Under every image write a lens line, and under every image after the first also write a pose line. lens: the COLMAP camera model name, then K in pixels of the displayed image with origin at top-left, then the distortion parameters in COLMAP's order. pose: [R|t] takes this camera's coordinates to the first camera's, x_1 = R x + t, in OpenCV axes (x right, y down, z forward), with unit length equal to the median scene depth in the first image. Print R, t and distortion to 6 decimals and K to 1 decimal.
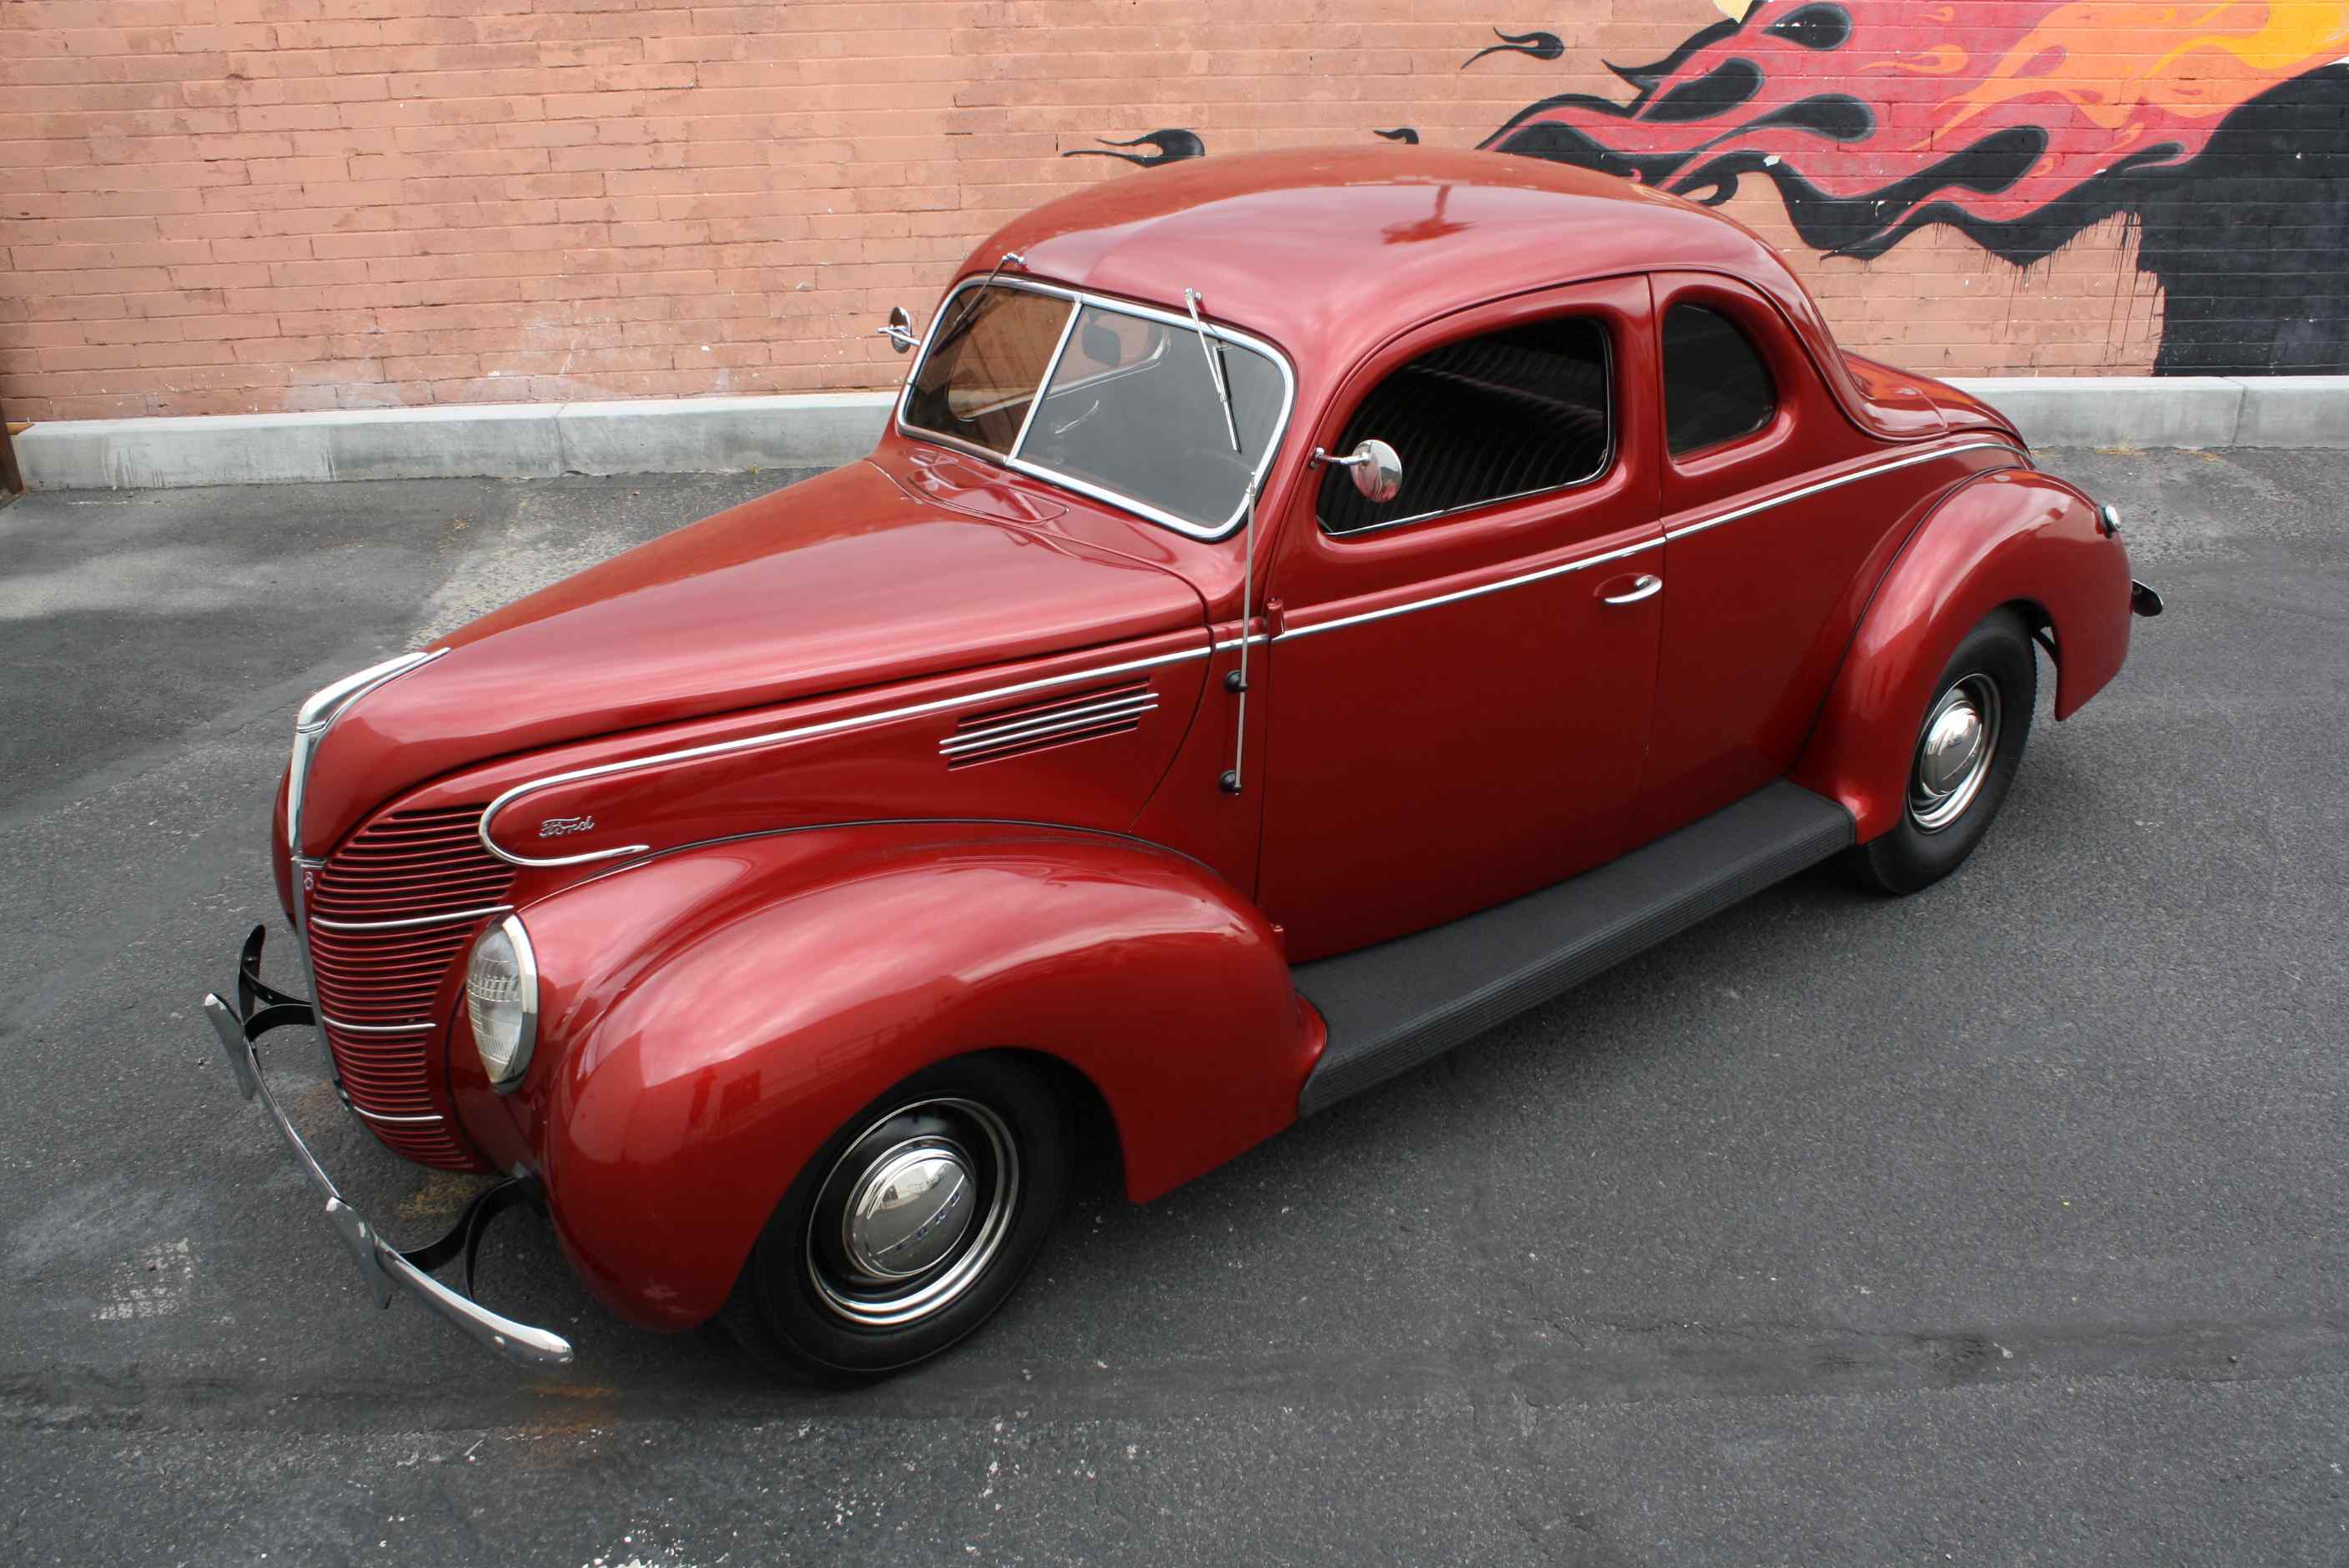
lens RADIAL K [[2001.2, 0, 1183.4], [0, 2001.2, 787.2], [0, 0, 1]] dist [-0.163155, 0.144136]
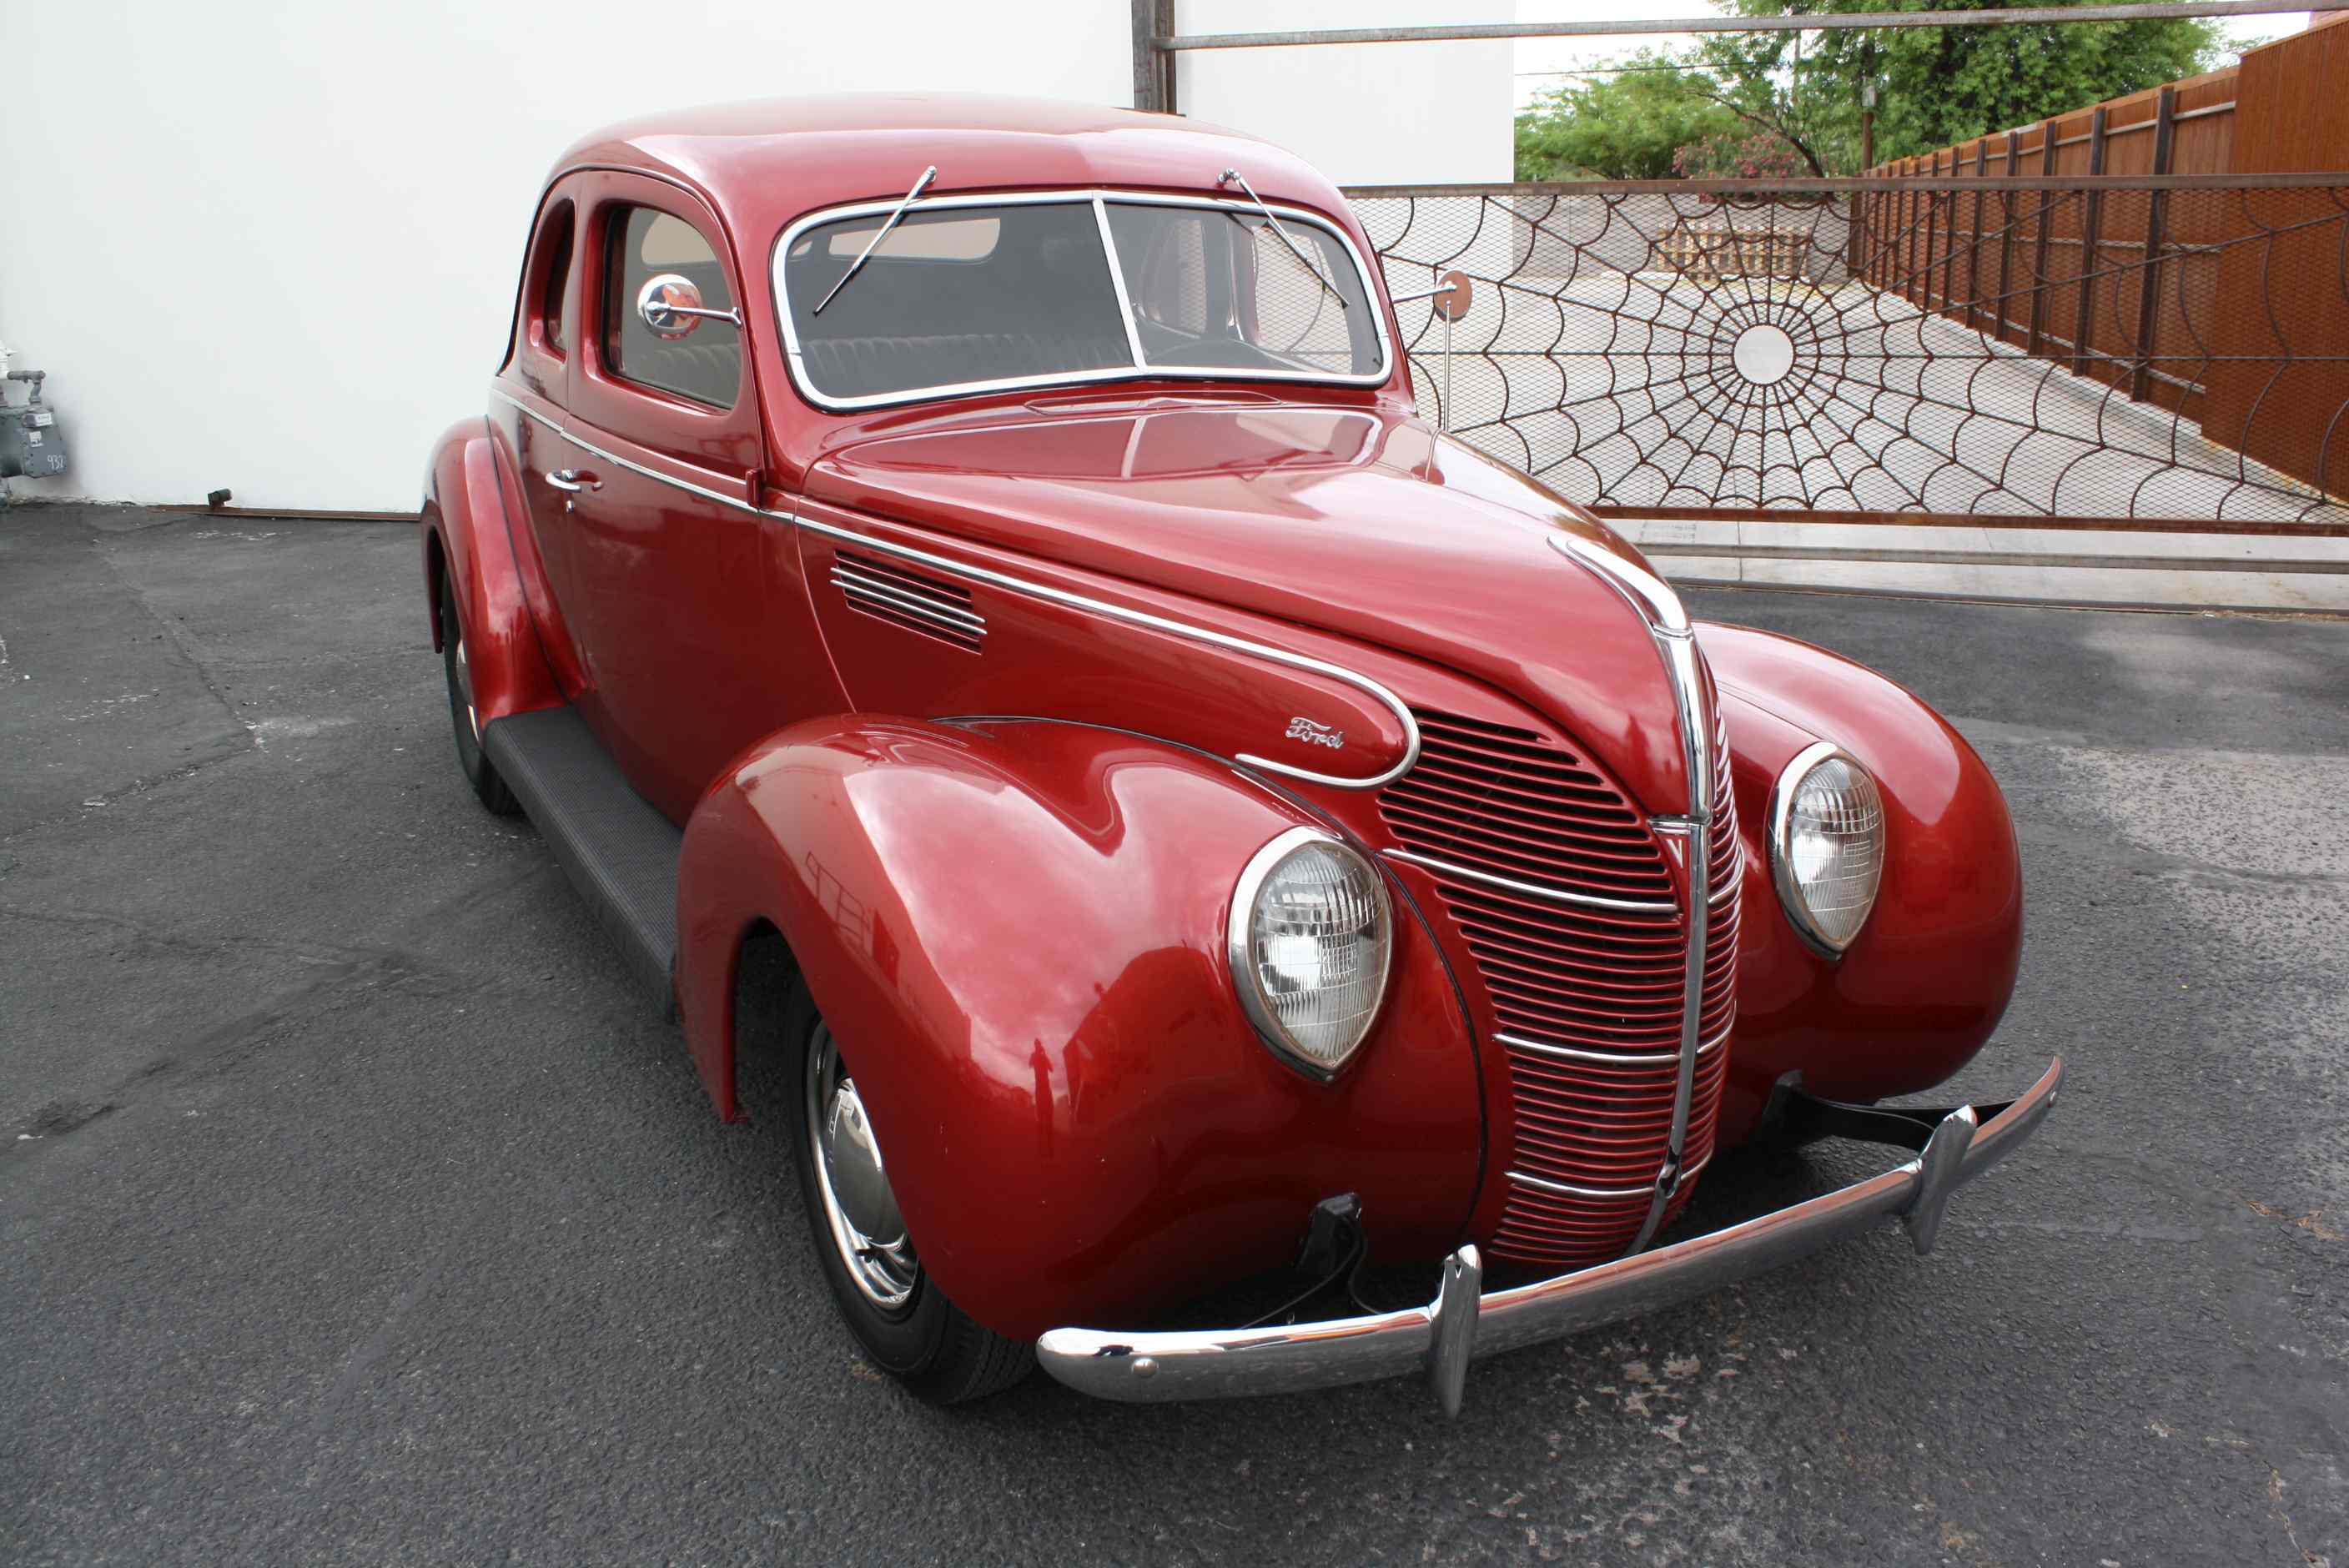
lens RADIAL K [[1993.1, 0, 1186.4], [0, 1993.1, 784.8], [0, 0, 1]] dist [-0.168666, 0.148853]
pose [[-0.317274, 0.265973, -0.910272, 0.446168], [-0.393775, 0.836257, 0.381596, -0.195345], [0.862716, 0.479513, -0.160589, 0.652903]]
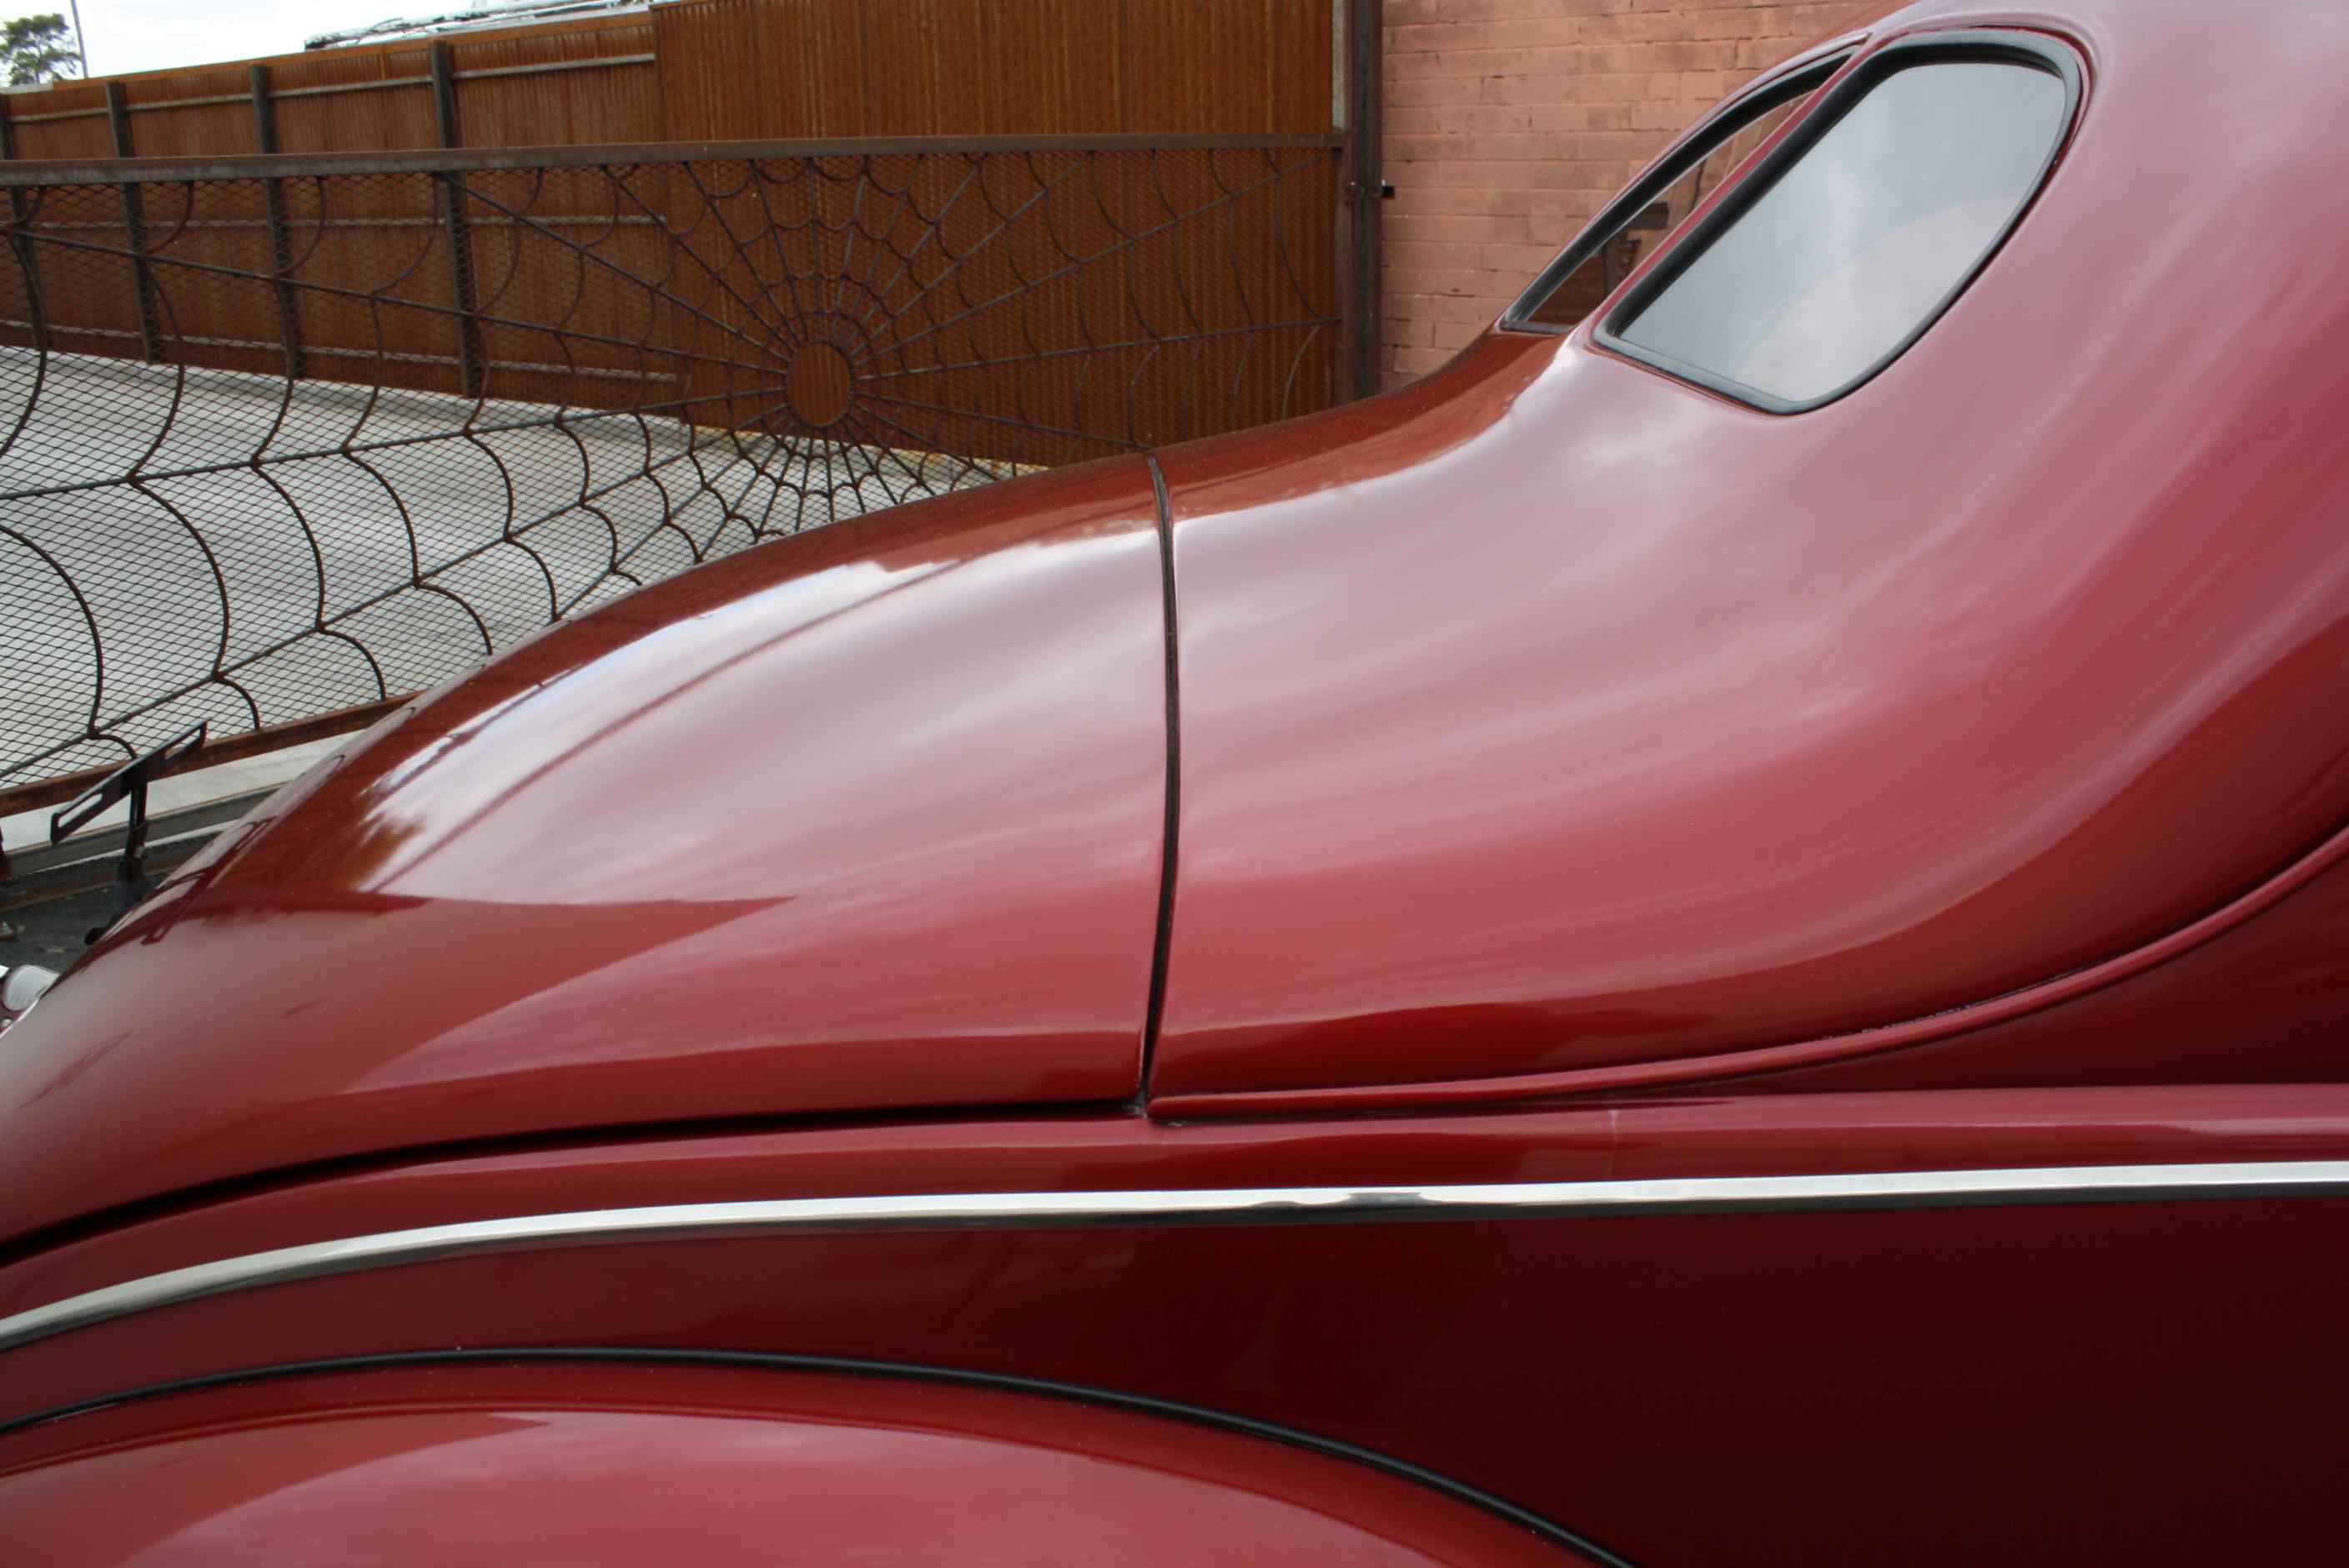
lens RADIAL K [[1977.9, 0, 1190.1], [0, 1977.9, 782.7], [0, 0, 1]] dist [-0.170927, 0.149259]
pose [[0.719355, 0.204309, -0.663918, -0.000913], [-0.292010, 0.956159, -0.022152, -0.002988], [0.630285, 0.209806, 0.747477, 0.231735]]
